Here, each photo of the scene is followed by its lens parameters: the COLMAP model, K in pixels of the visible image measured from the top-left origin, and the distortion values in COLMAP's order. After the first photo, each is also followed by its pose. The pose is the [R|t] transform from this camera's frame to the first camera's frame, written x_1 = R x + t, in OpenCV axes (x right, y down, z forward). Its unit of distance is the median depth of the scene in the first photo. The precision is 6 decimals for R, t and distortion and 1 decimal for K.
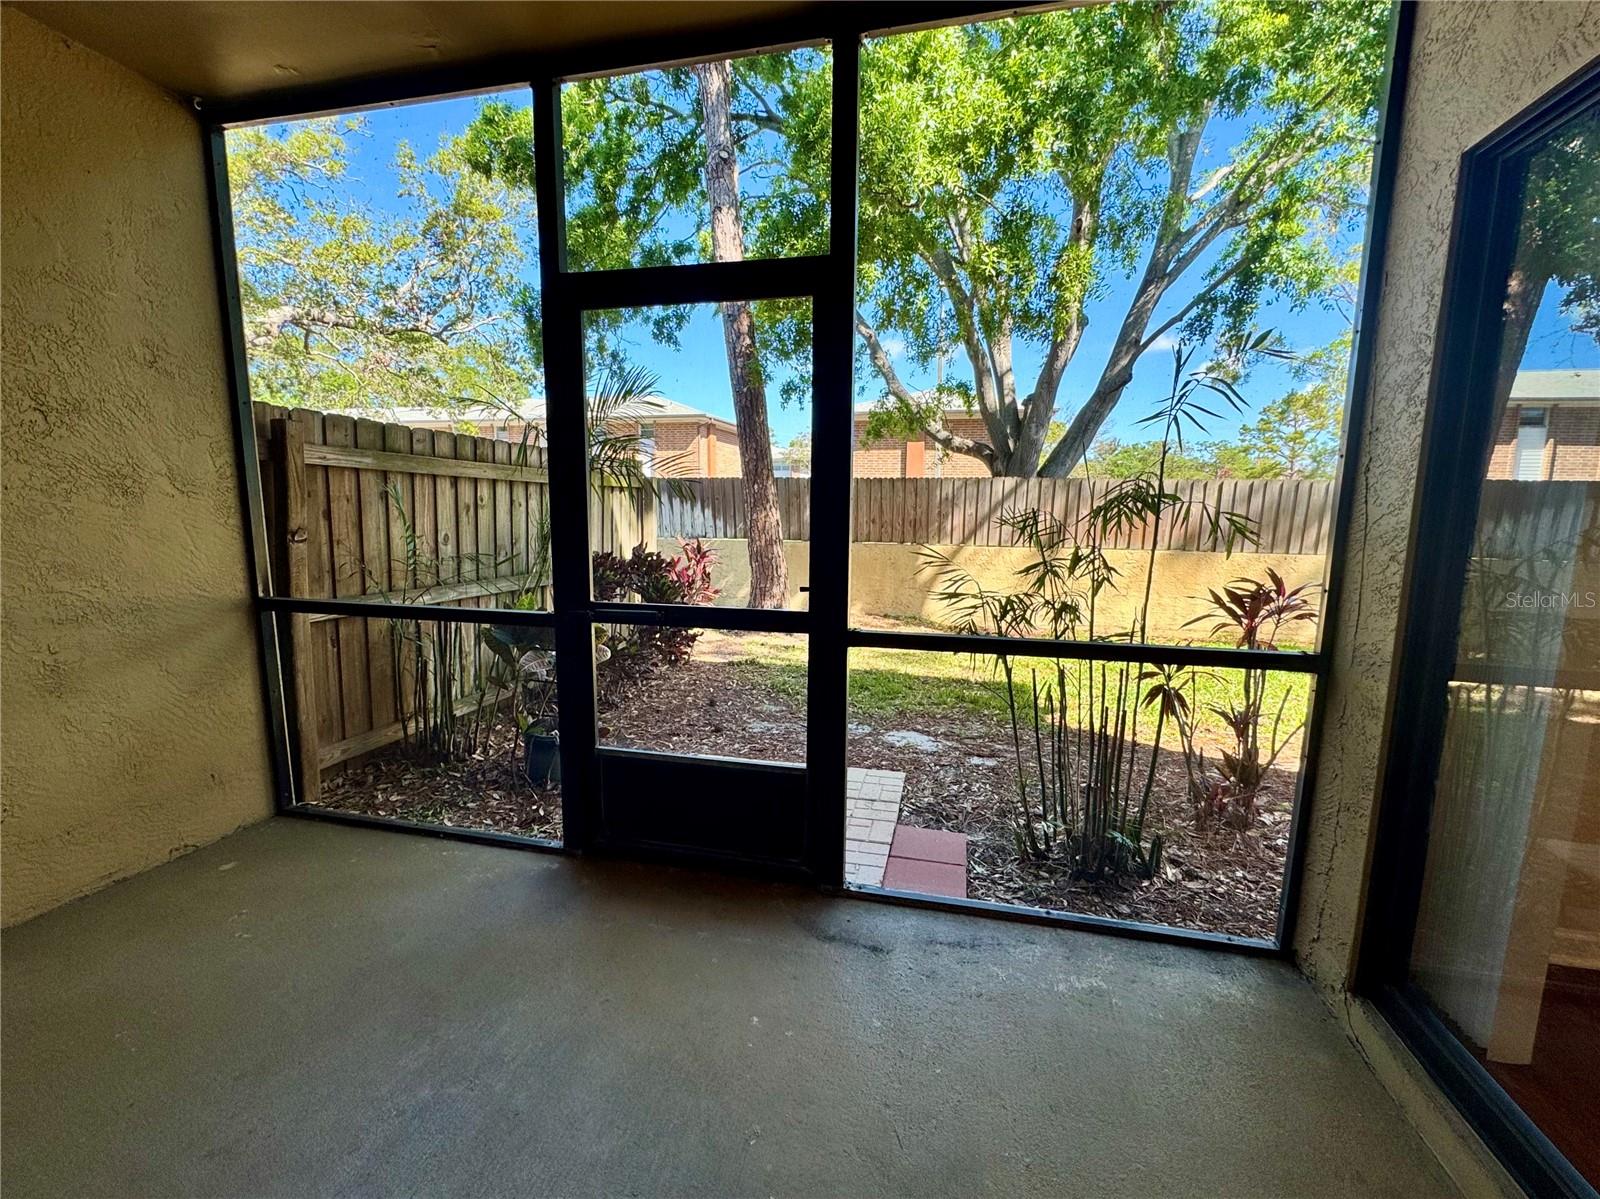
lens RADIAL K [[647.4, 0, 800.0], [0, 647.4, 599.5], [0, 0, 1]] dist [-0.000643, -0.000181]
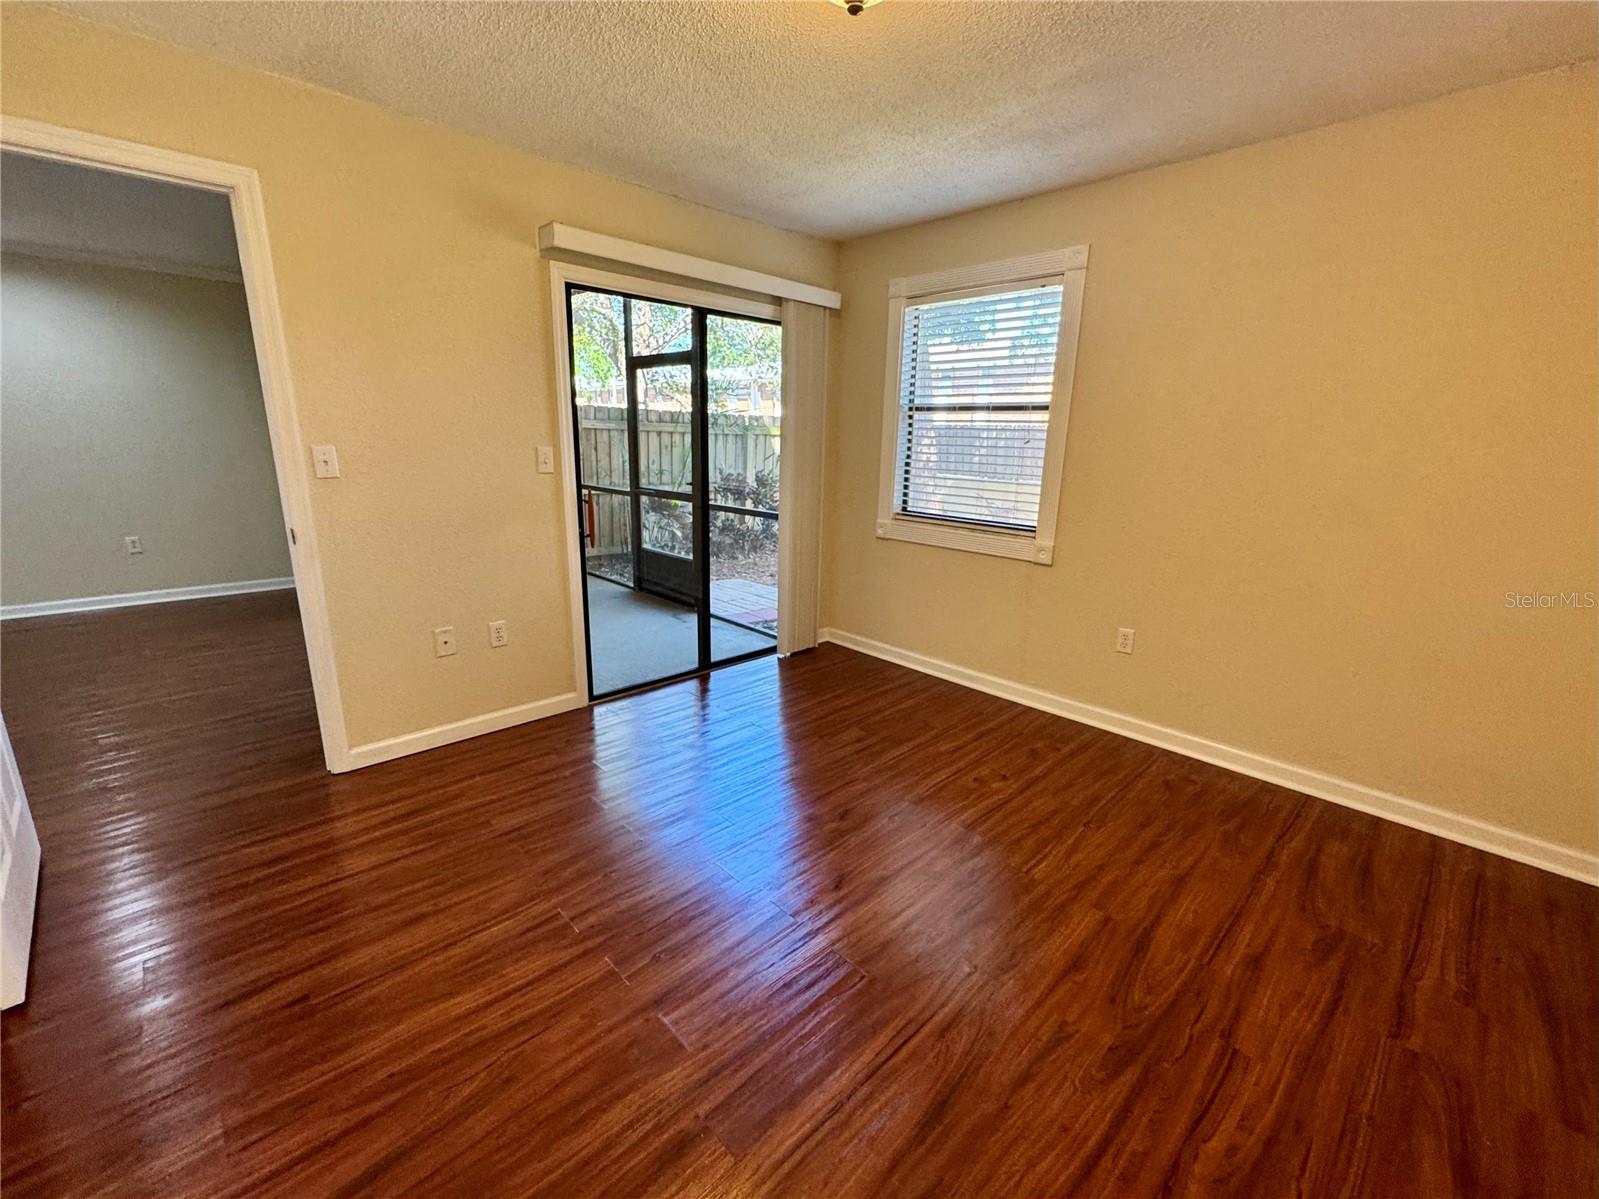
lens RADIAL K [[647.0, 0, 799.5], [0, 647.0, 599.5], [0, 0, 1]] dist [-0.000643, -0.000181]
pose [[0.841265, 0.147649, -0.520070, 1.212287], [-0.098241, 0.987718, 0.121500, 0.055197], [0.531622, -0.051122, 0.845437, -0.647724]]
